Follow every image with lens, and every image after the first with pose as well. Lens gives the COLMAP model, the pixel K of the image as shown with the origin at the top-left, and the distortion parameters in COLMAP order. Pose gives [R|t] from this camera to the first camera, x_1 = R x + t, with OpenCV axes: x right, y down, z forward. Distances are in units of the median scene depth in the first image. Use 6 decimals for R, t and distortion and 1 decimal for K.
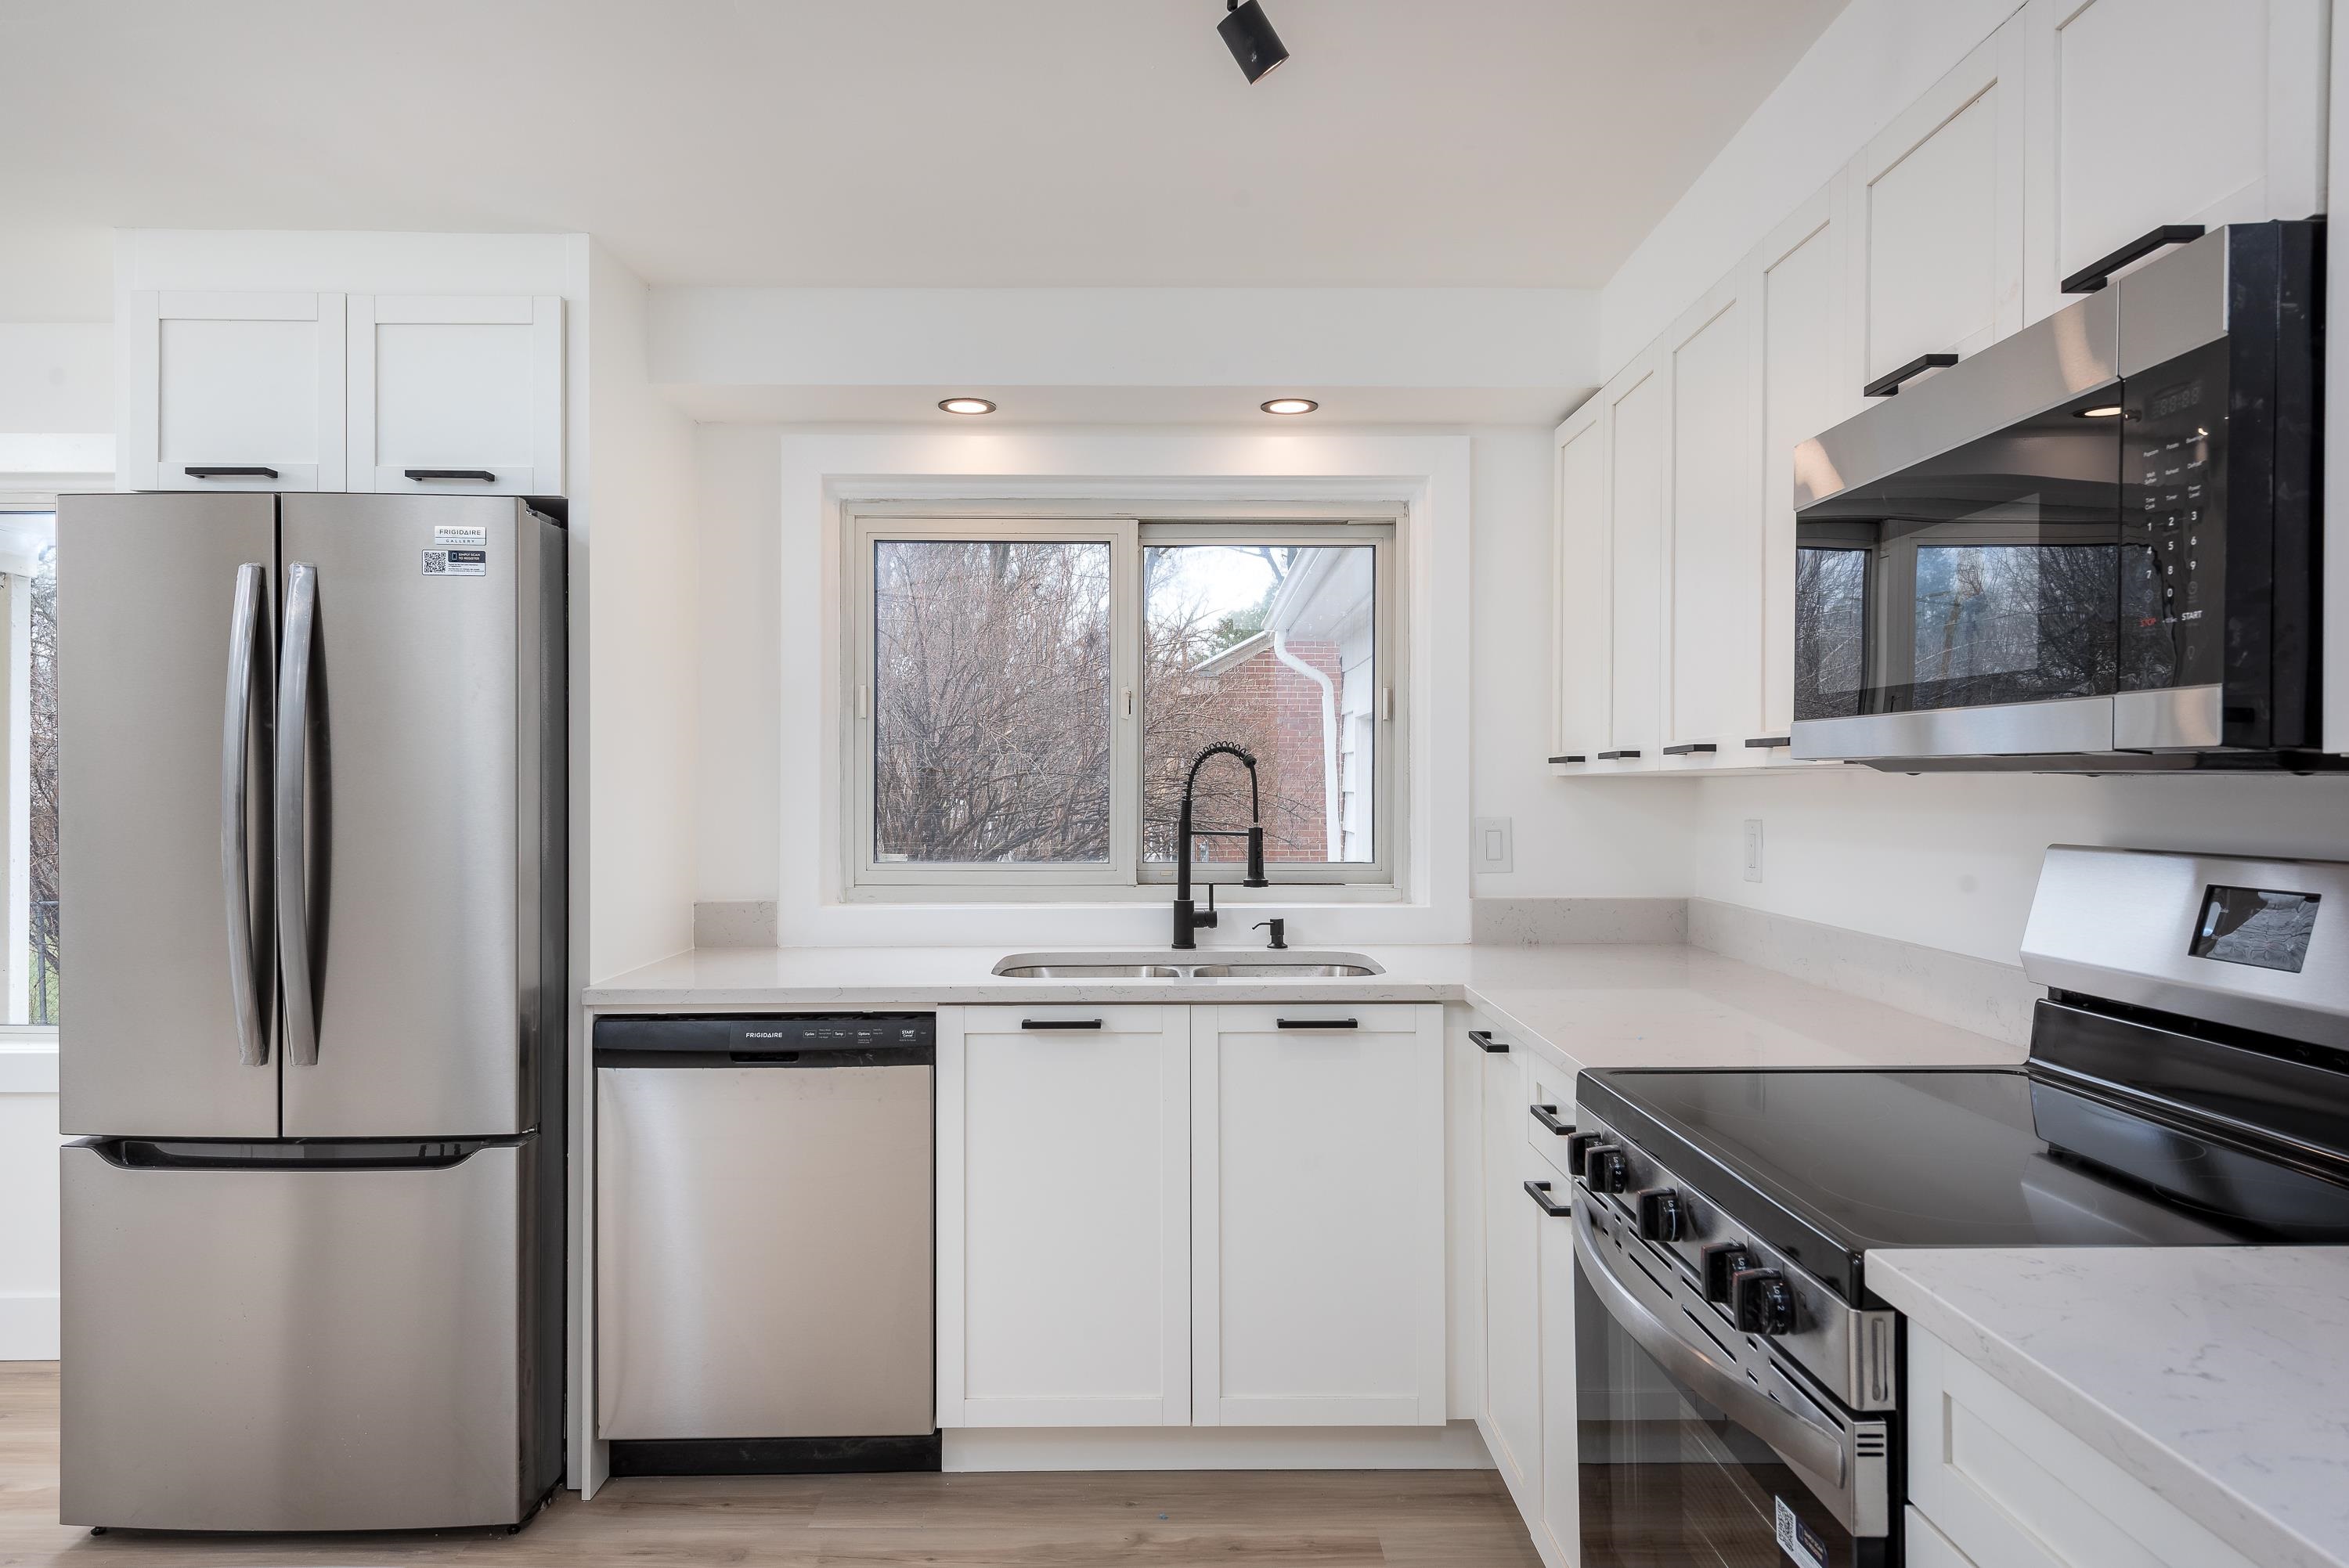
lens RADIAL K [[1468.7, 0, 1174.5], [0, 1468.7, 784.0], [0, 0, 1]] dist [0.004183, 0.000194]
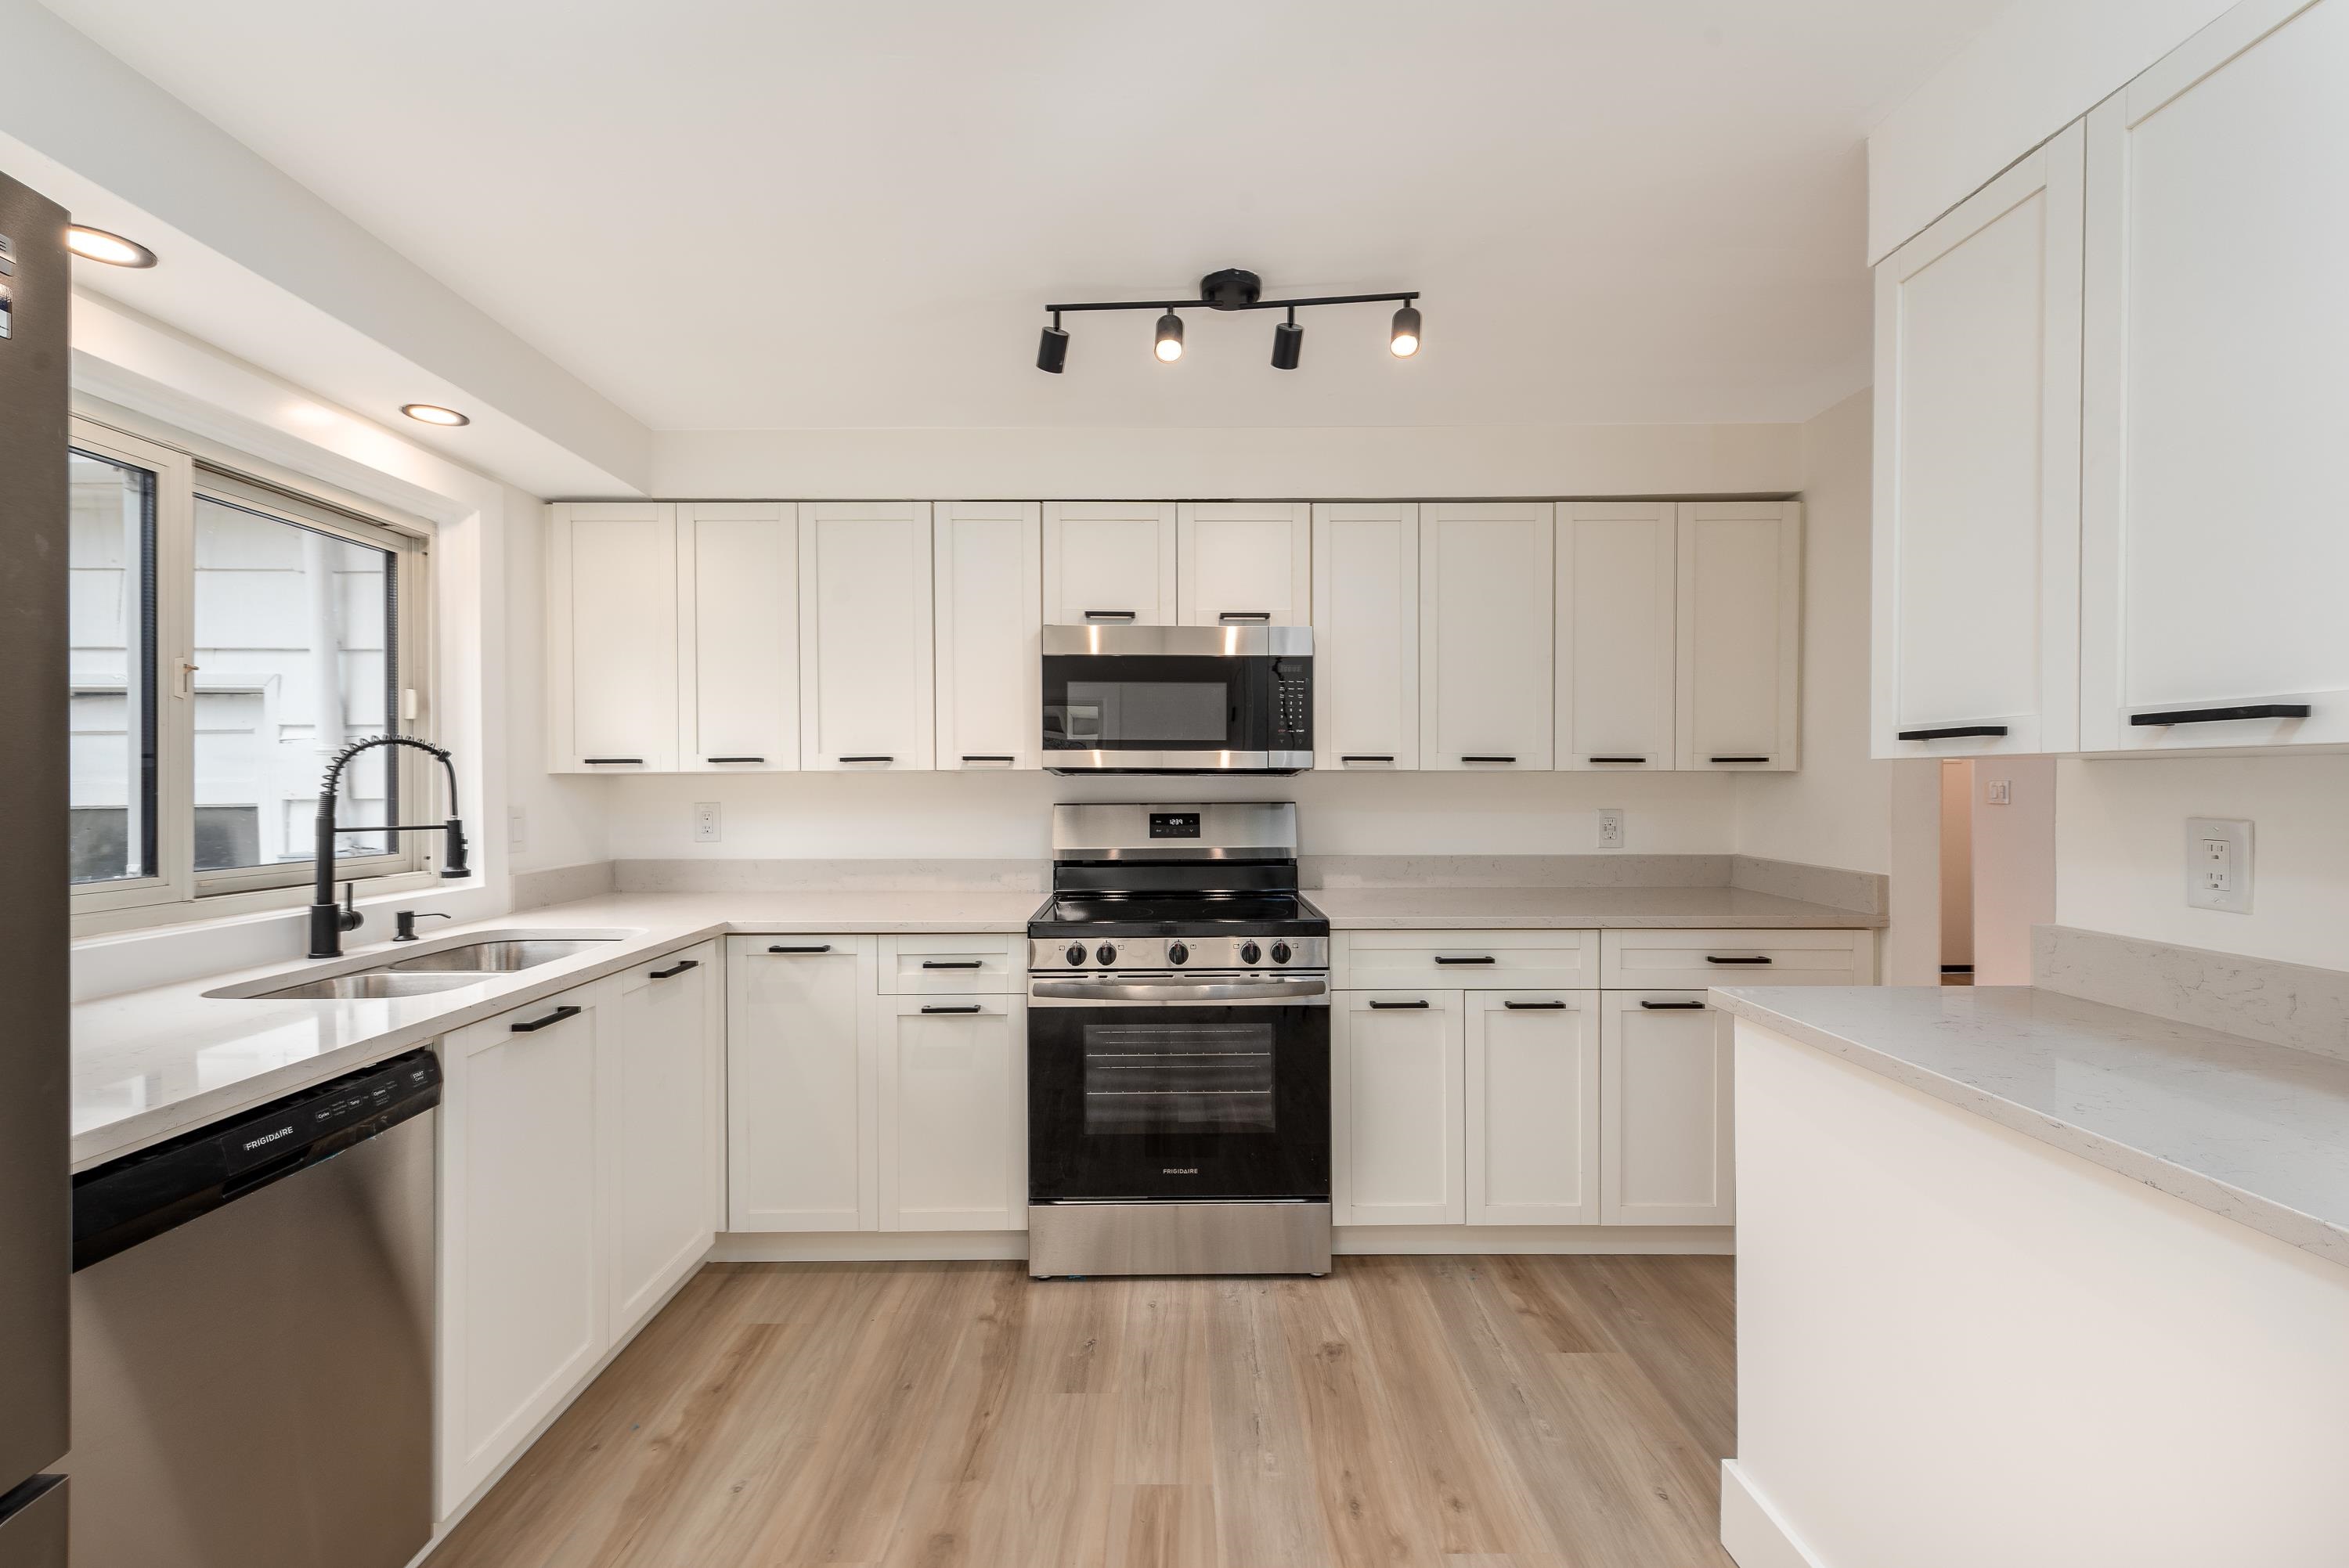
lens RADIAL K [[951.8, 0, 1170.1], [0, 951.8, 788.5], [0, 0, 1]] dist [0.001205, 0.000130]
pose [[0.015760, -0.006875, 0.999852, -0.609267], [0.001022, 0.999976, 0.006860, 0.003291], [-0.999875, 0.000913, 0.015767, 0.483428]]
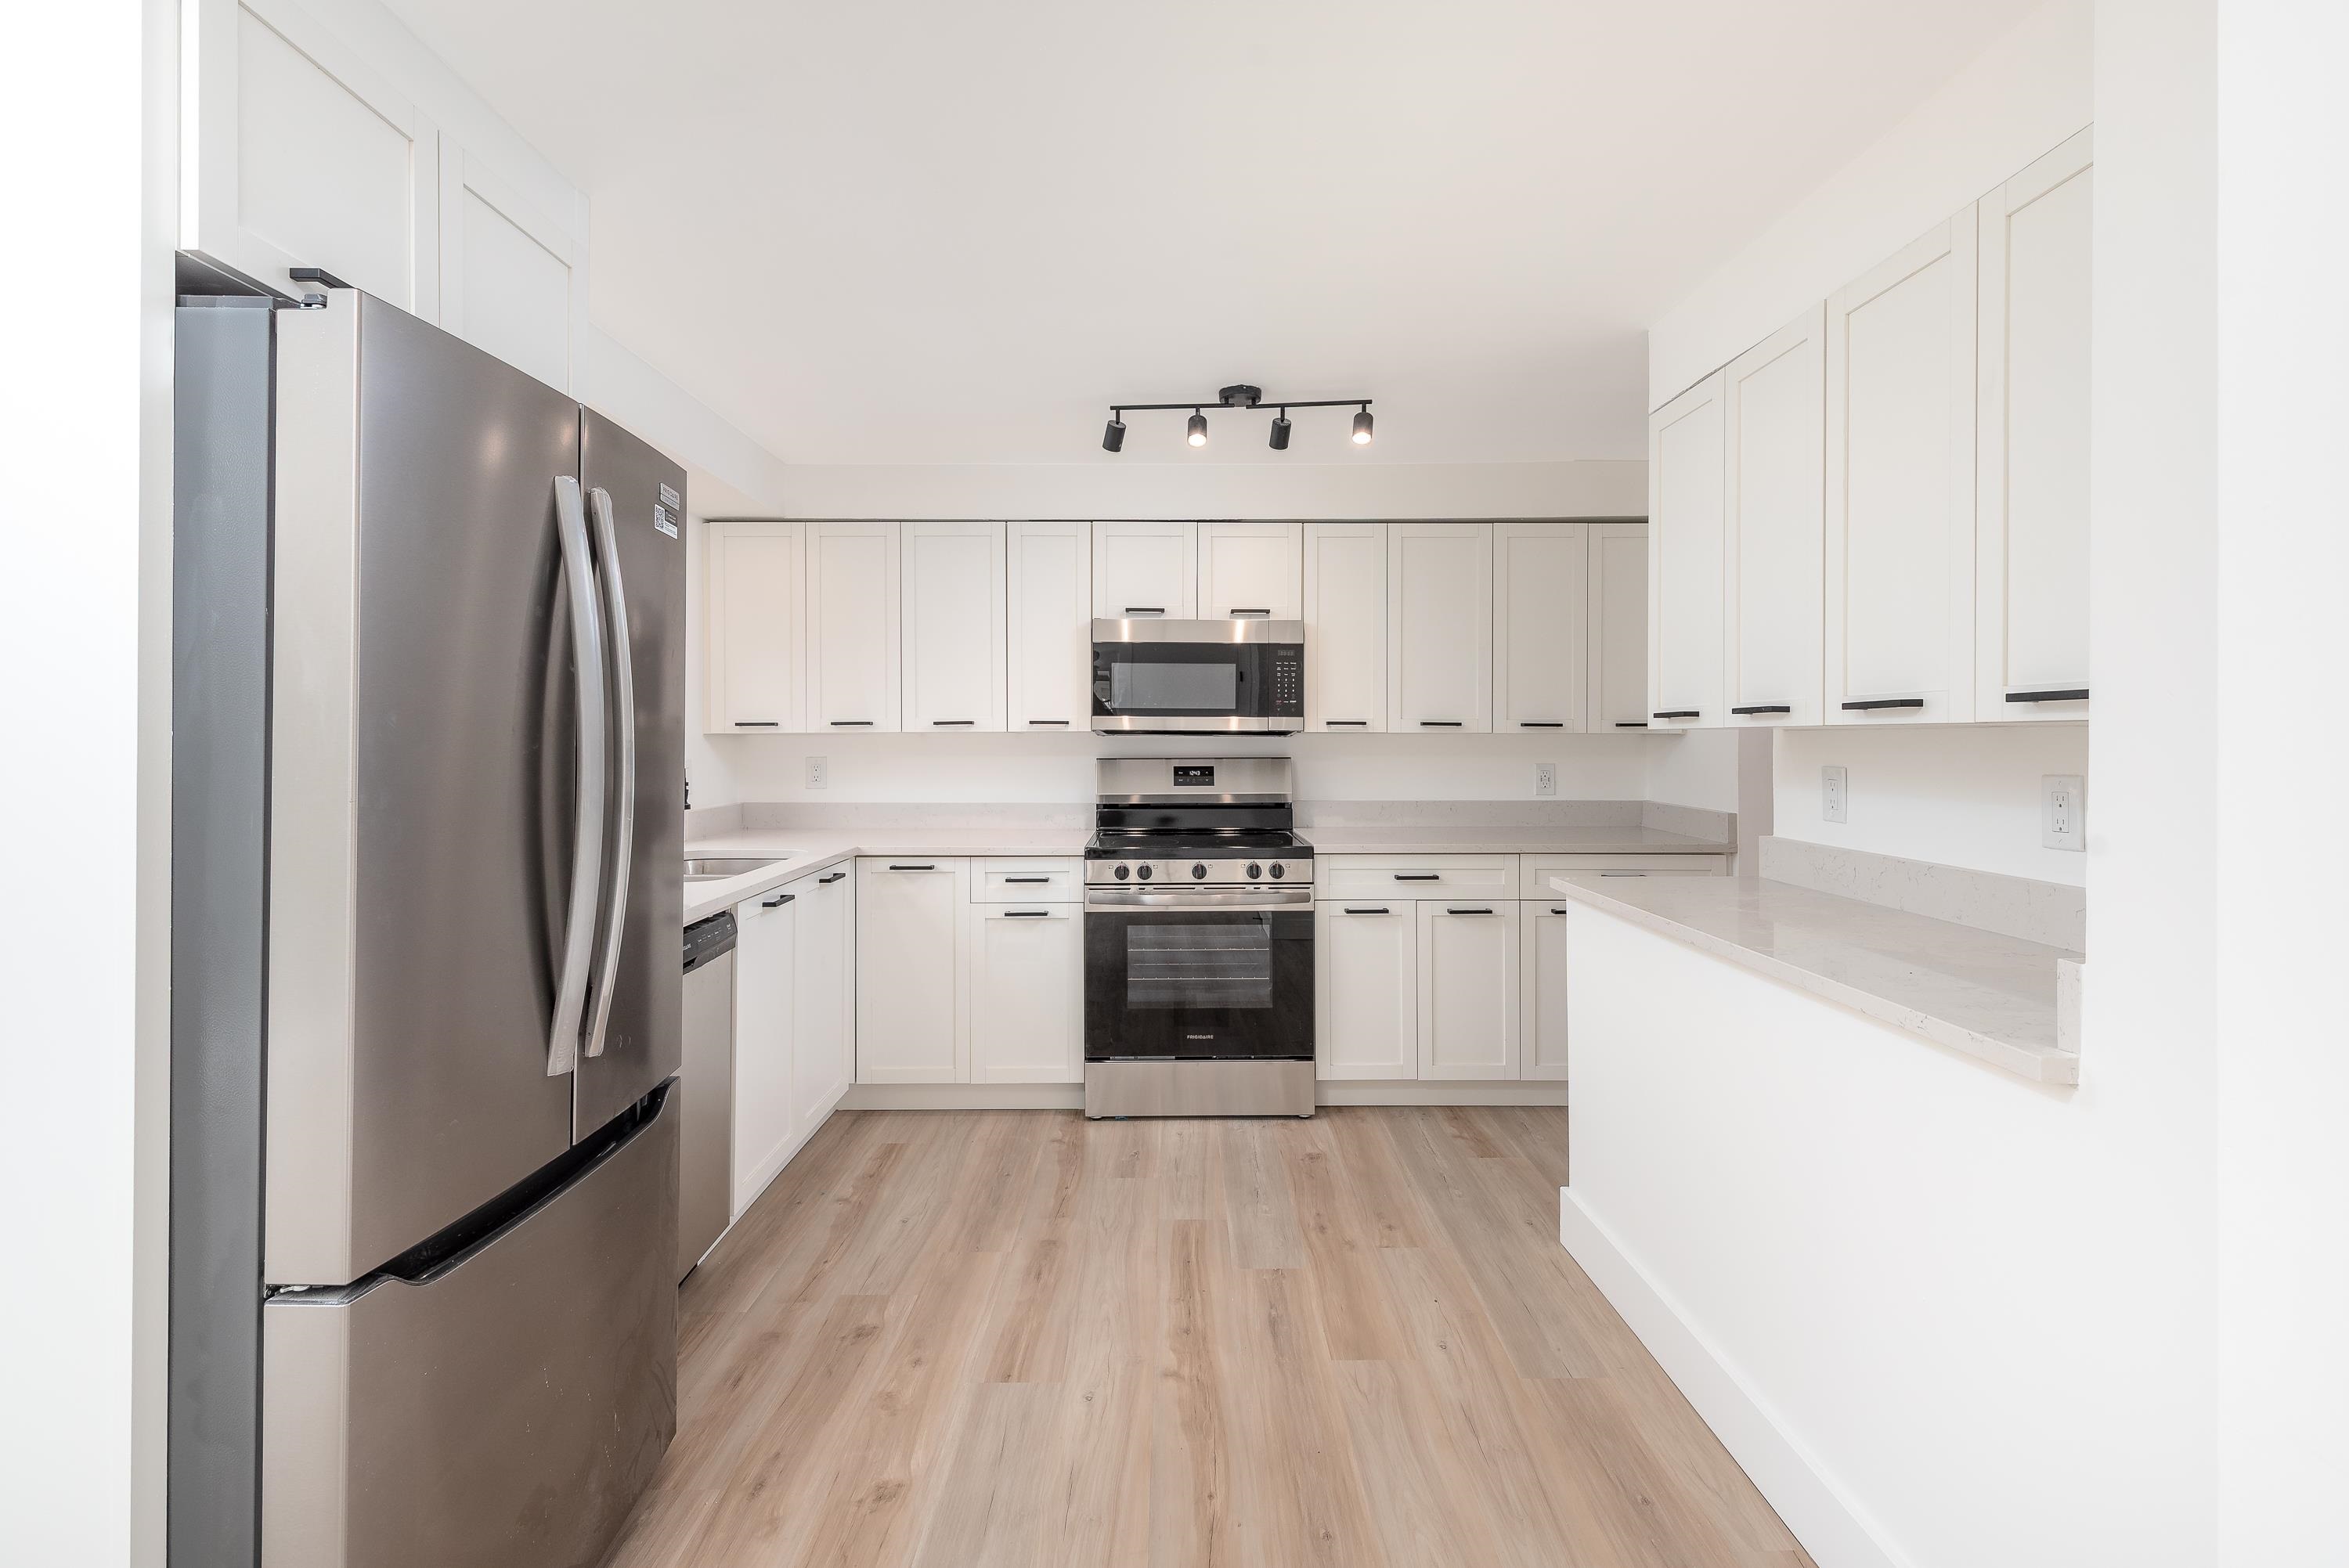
lens RADIAL K [[1033.8, 0, 1169.3], [0, 1033.8, 738.6], [0, 0, 1]] dist [0.015461, -0.000114]
pose [[0.017473, -0.000746, 0.999847, -0.950543], [-0.001472, 0.999999, 0.000772, -0.000778], [-0.999846, -0.001485, 0.017472, 0.502181]]
